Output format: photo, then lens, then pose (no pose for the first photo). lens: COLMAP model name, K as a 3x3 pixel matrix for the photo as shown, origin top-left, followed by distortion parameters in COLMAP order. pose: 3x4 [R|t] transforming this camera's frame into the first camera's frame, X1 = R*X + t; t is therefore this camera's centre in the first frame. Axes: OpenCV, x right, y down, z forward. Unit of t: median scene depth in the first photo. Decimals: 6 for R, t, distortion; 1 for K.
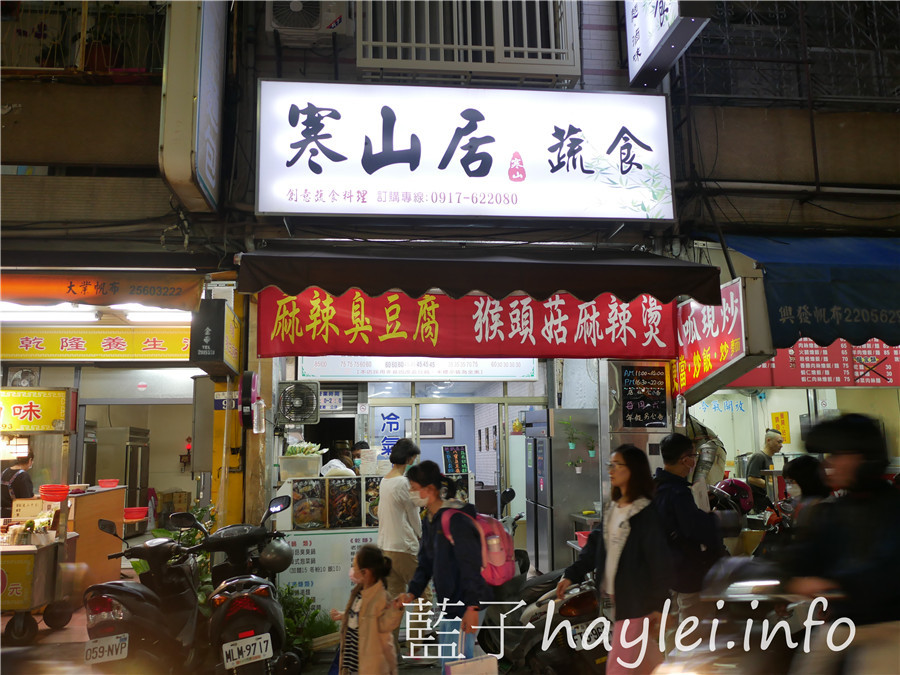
lens RADIAL K [[778.6, 0, 453.3], [0, 778.6, 337.9], [0, 0, 1]] dist [-0.033968, 0.009290]
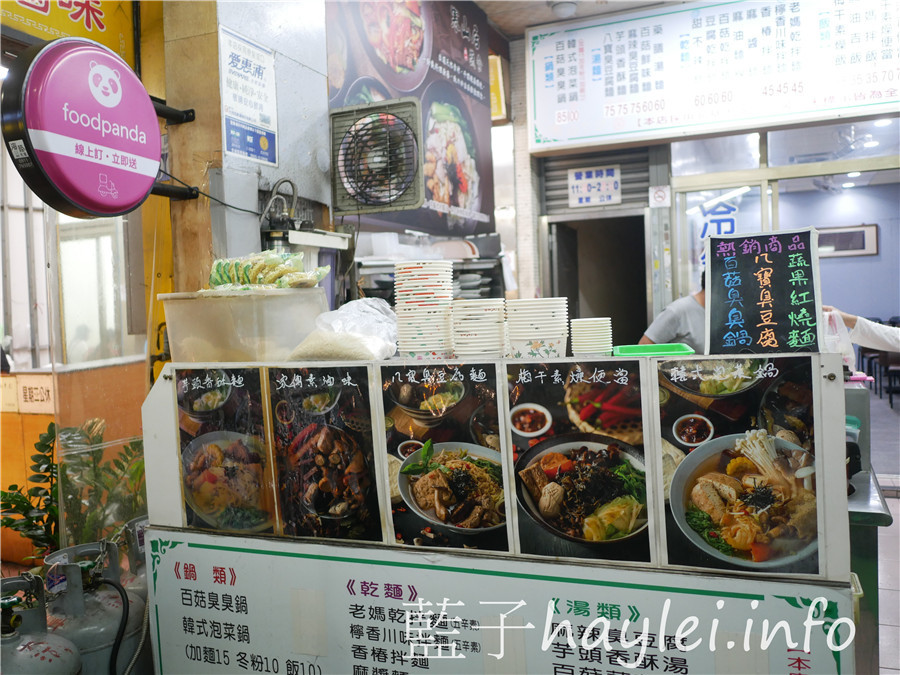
lens RADIAL K [[778.6, 0, 449.8], [0, 778.6, 329.7], [0, 0, 1]] dist [-0.033968, 0.009290]
pose [[0.863797, 0.000171, -0.503840, 0.040524], [0.100807, 0.979721, 0.173159, 0.122893], [0.493652, -0.200364, 0.846263, 0.784278]]
